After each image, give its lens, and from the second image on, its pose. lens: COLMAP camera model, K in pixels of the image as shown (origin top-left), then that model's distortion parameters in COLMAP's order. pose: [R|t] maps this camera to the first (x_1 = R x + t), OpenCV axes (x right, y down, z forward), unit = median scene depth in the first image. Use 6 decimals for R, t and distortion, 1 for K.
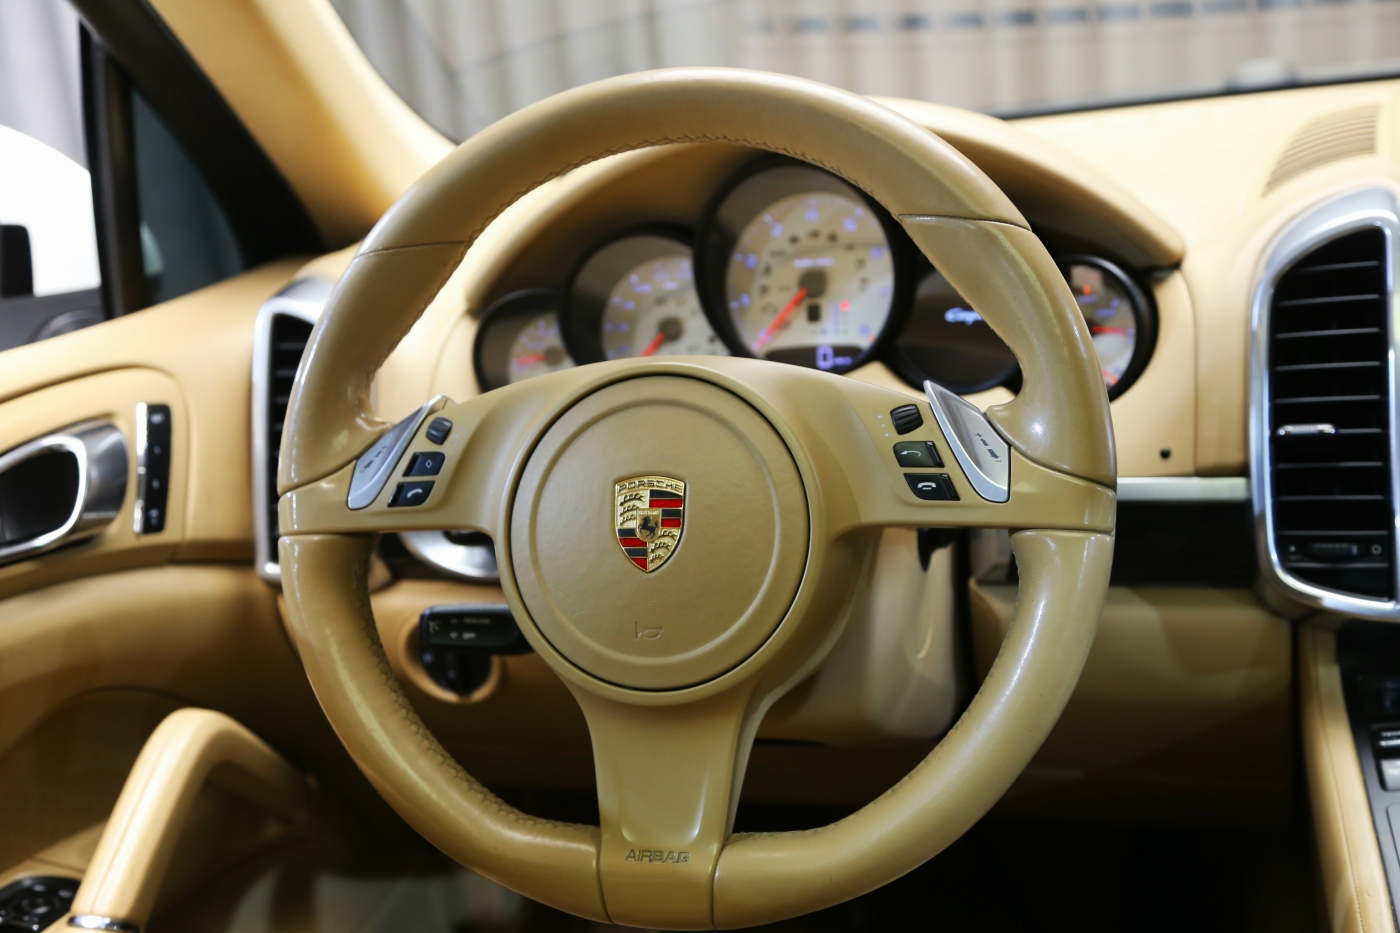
lens RADIAL K [[1872.4, 0, 676.1], [0, 1872.4, 477.3], [0, 0, 1]] dist [0.116266, 0.000000]
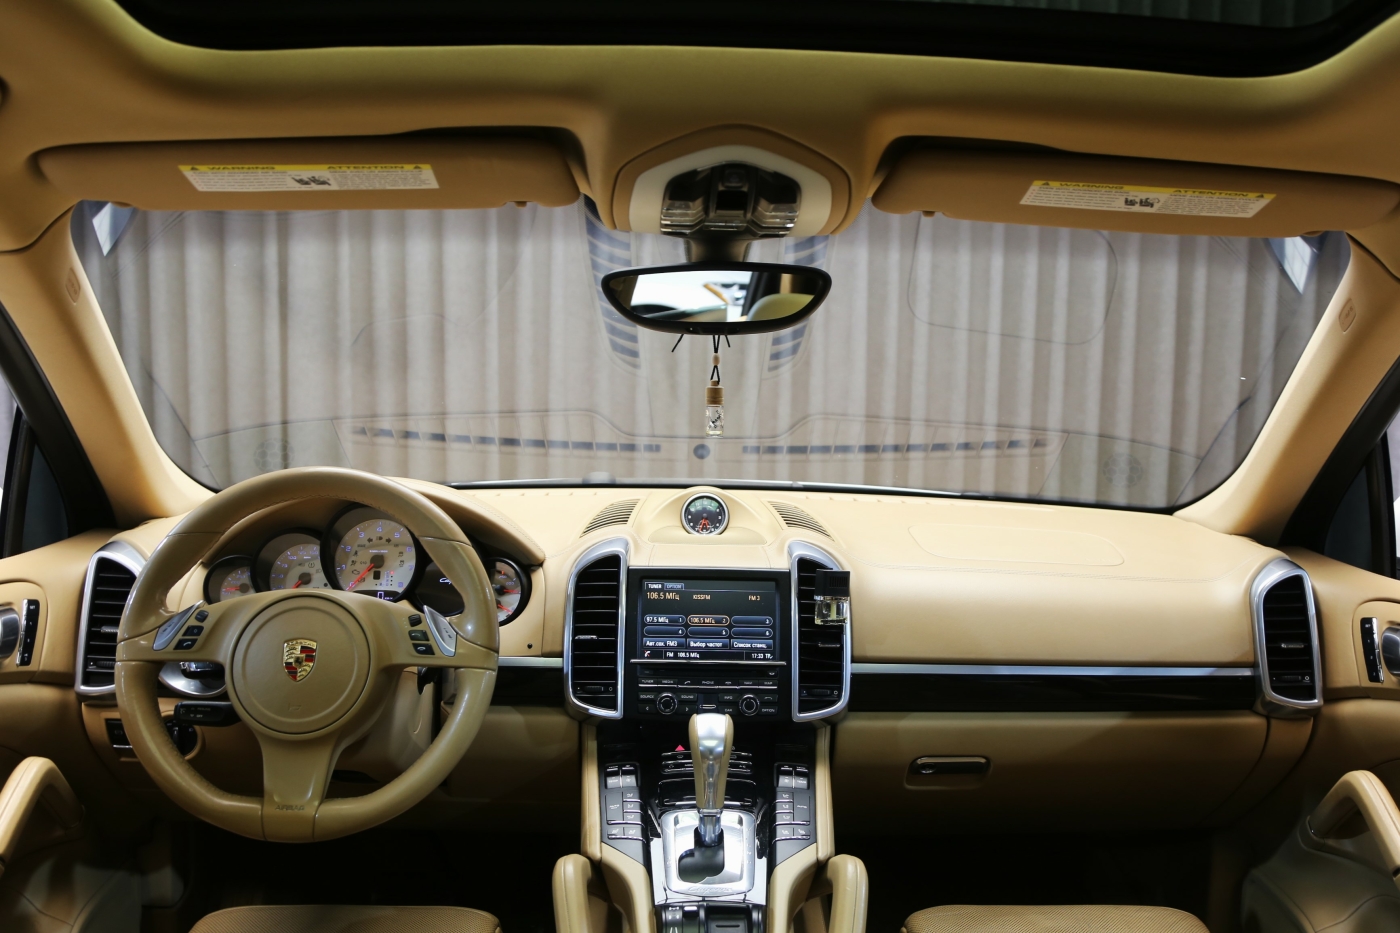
lens RADIAL K [[1364.8, 0, 757.2], [0, 1364.8, 451.6], [0, 0, 1]] dist [-0.068606, 0.109941]
pose [[0.936780, 0.092783, 0.337395, -0.063801], [-0.028096, 0.981037, -0.191773, 0.067484], [-0.348790, 0.170170, 0.921622, -0.685754]]
